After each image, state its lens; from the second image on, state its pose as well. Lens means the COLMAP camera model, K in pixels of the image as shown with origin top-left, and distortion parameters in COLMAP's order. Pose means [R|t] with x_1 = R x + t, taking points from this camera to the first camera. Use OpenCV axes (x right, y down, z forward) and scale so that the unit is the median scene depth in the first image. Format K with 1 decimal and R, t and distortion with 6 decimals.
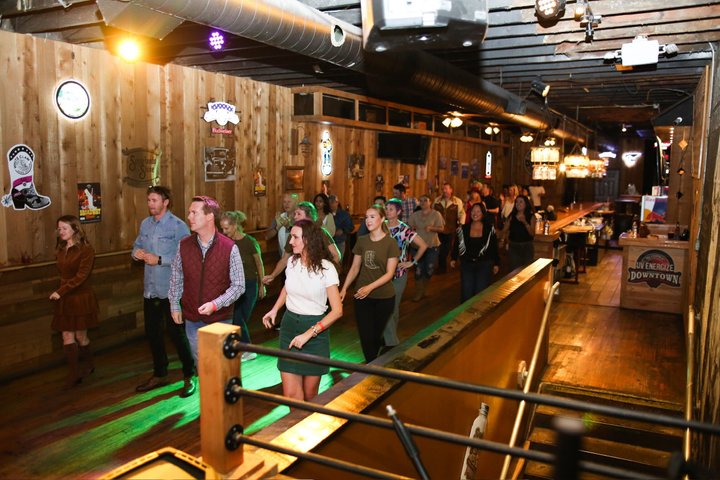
lens RADIAL K [[584.5, 0, 358.6], [0, 584.5, 237.9], [0, 0, 1]] dist [-0.087946, 0.085931]
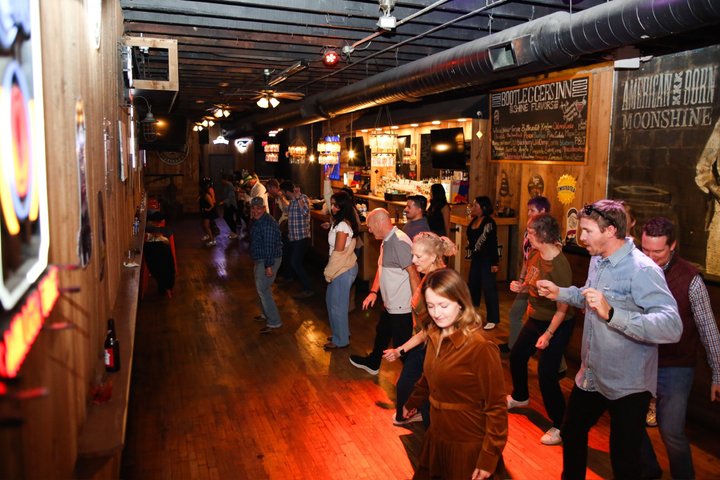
lens RADIAL K [[584.5, 0, 359.9], [0, 584.5, 238.1], [0, 0, 1]] dist [-0.087946, 0.085931]
pose [[0.673180, -0.104566, 0.732048, -0.696207], [0.086800, 0.994282, 0.062204, -0.071806], [-0.734366, 0.021668, 0.678408, 0.562326]]
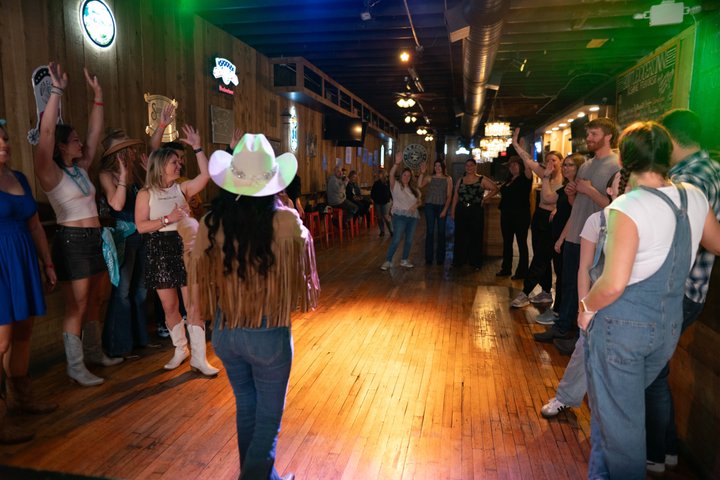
lens RADIAL K [[494.7, 0, 359.1], [0, 494.7, 245.1], [0, 0, 1]] dist [-0.039081, 0.033167]
pose [[0.958513, -0.047396, 0.281081, -0.351616], [0.041688, 0.998786, 0.026258, 0.075609], [-0.281984, -0.013451, 0.959325, 0.214979]]
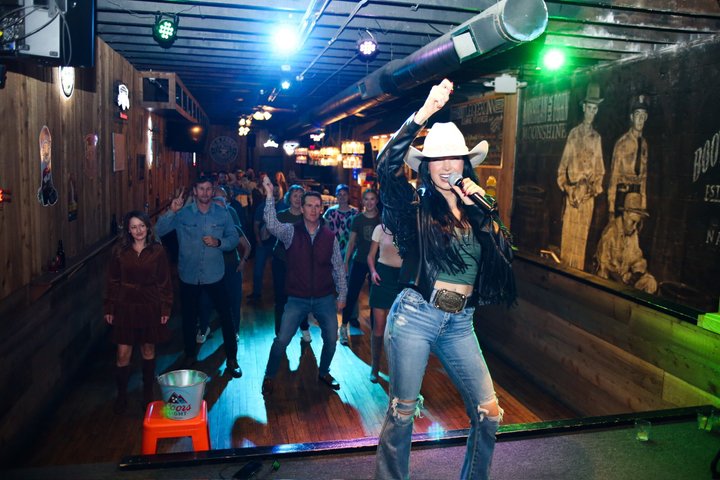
lens RADIAL K [[584.5, 0, 360.8], [0, 584.5, 236.0], [0, 0, 1]] dist [-0.087946, 0.085931]
pose [[0.765204, -0.072039, 0.639745, -0.721390], [0.059049, 0.997384, 0.041683, -0.013373], [-0.641074, 0.005880, 0.767456, 0.077823]]
